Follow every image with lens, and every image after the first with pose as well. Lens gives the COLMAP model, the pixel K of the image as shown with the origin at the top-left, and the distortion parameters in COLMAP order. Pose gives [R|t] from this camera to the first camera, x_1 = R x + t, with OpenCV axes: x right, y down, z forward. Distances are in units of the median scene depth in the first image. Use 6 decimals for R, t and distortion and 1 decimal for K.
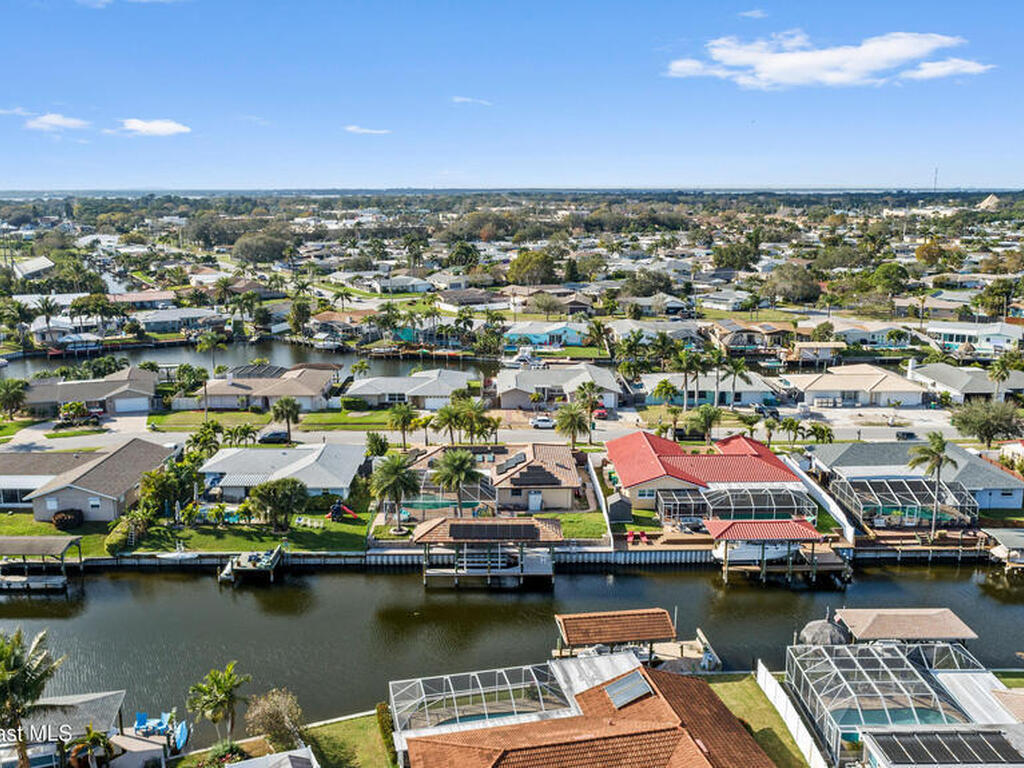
lens RADIAL K [[893.2, 0, 512.0], [0, 893.2, 384.0], [0, 0, 1]] dist [-0.008338, -0.002115]
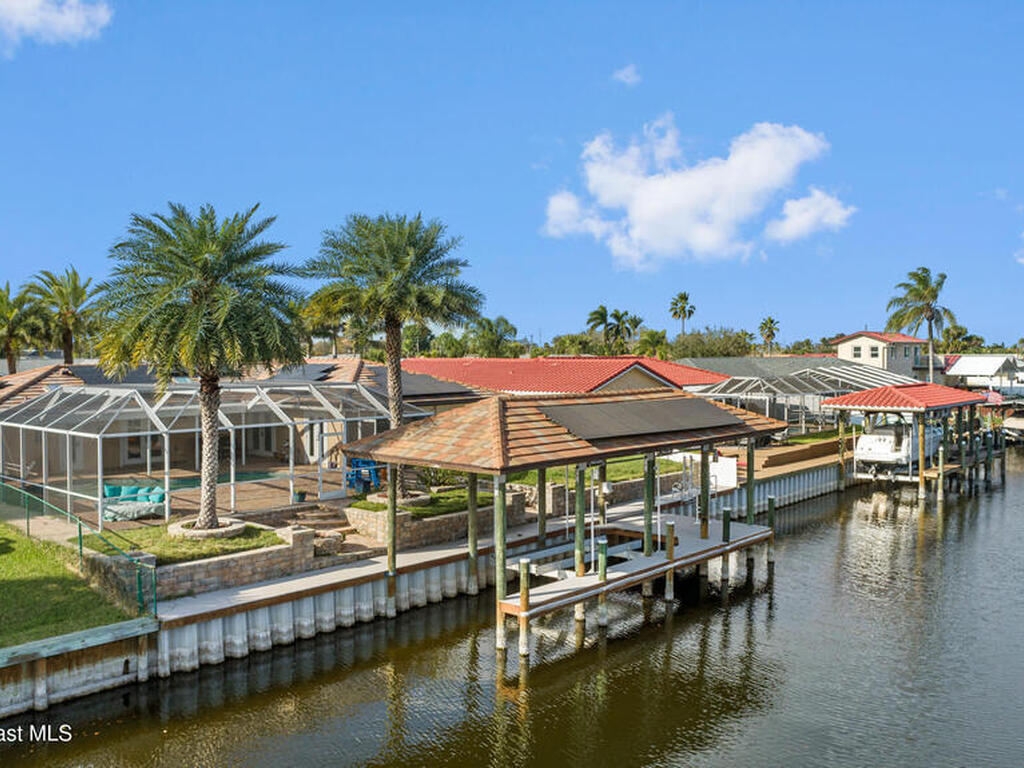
lens RADIAL K [[893.2, 0, 512.0], [0, 893.2, 384.0], [0, 0, 1]] dist [-0.008338, -0.002115]
pose [[0.692418, -0.023680, 0.721107, -0.239762], [0.155792, 0.980790, -0.117387, 0.161416], [-0.704475, 0.193624, 0.682806, 0.735408]]
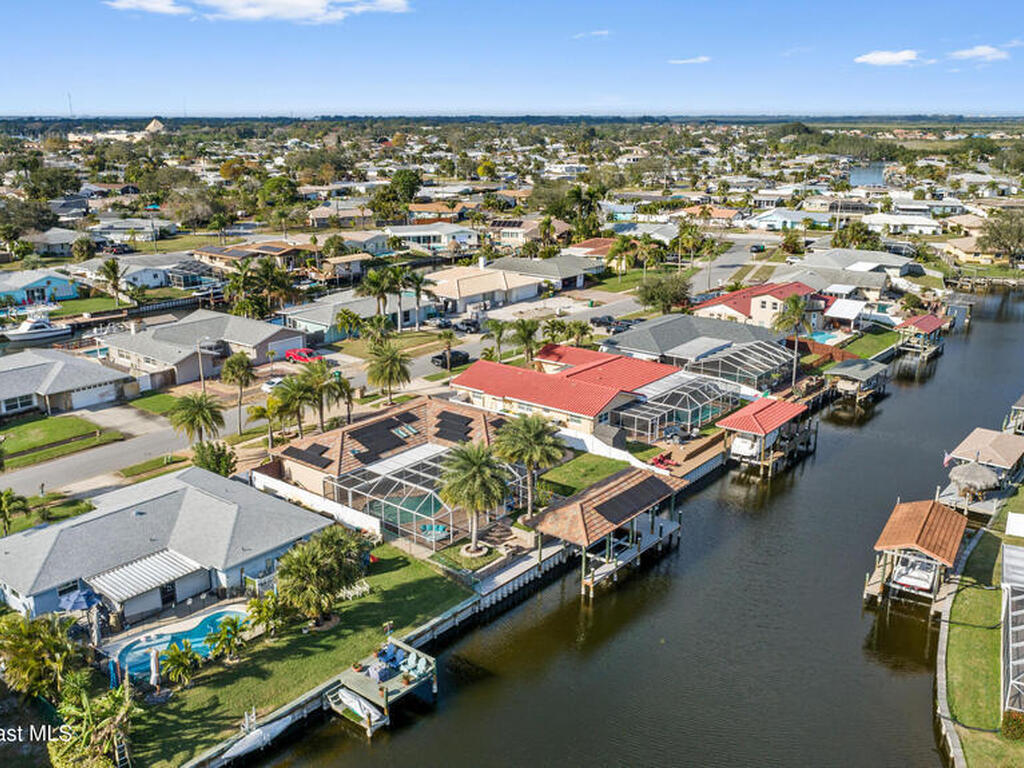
lens RADIAL K [[893.2, 0, 512.0], [0, 893.2, 384.0], [0, 0, 1]] dist [-0.008338, -0.002115]
pose [[0.655474, -0.216532, 0.723510, -0.561584], [0.158724, 0.976117, 0.148334, -0.057619], [-0.738349, 0.017609, 0.674188, 0.492239]]
